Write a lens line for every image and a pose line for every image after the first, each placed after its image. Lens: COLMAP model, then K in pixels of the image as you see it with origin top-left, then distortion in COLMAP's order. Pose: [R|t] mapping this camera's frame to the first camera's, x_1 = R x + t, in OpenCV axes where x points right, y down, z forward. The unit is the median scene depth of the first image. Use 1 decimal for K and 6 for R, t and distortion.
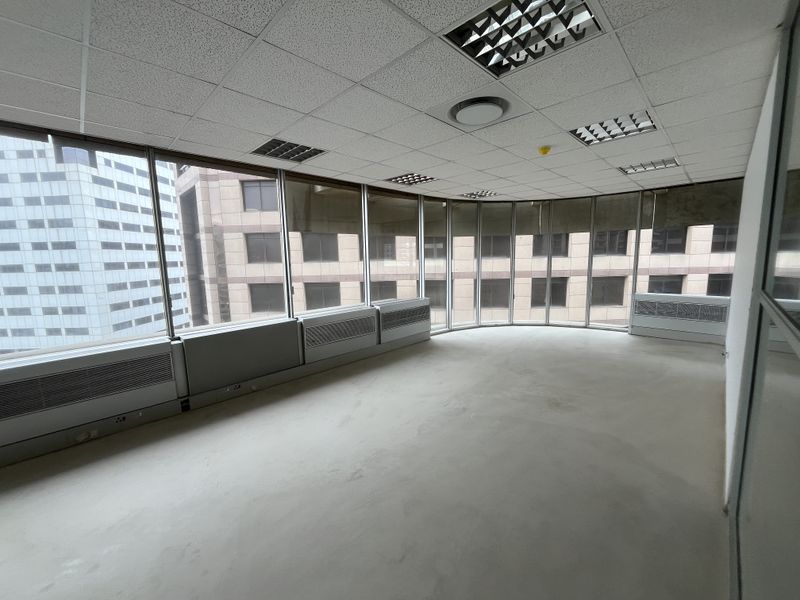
lens RADIAL K [[323.3, 0, 400.0], [0, 323.3, 300.0], [0, 0, 1]] dist [-0.009352, -0.000002]
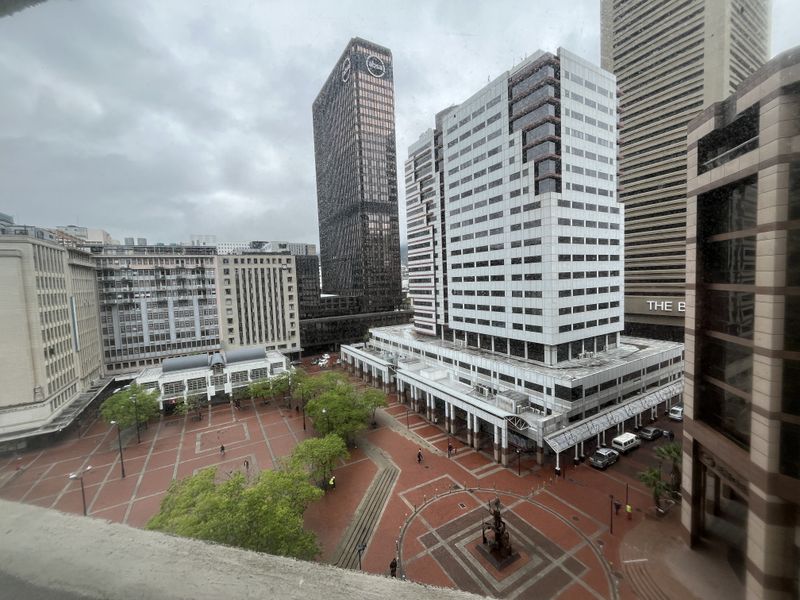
lens RADIAL K [[323.3, 0, 400.0], [0, 323.3, 300.0], [0, 0, 1]] dist [-0.009352, -0.000002]
pose [[0.510371, 0.053494, -0.858289, -0.217897], [-0.080736, 0.996636, 0.014108, 0.013998], [0.856156, 0.062094, 0.512972, -0.096343]]
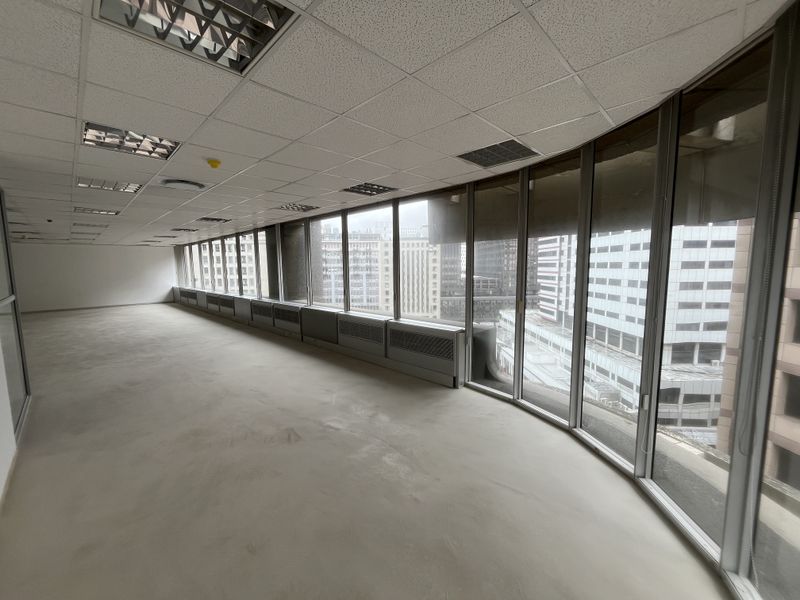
lens RADIAL K [[323.3, 0, 400.0], [0, 323.3, 300.0], [0, 0, 1]] dist [-0.009352, -0.000002]
pose [[0.008655, 0.126556, -0.991922, 0.118185], [-0.117348, 0.985233, 0.124679, -0.021796], [0.993053, 0.115321, 0.023378, 0.130660]]
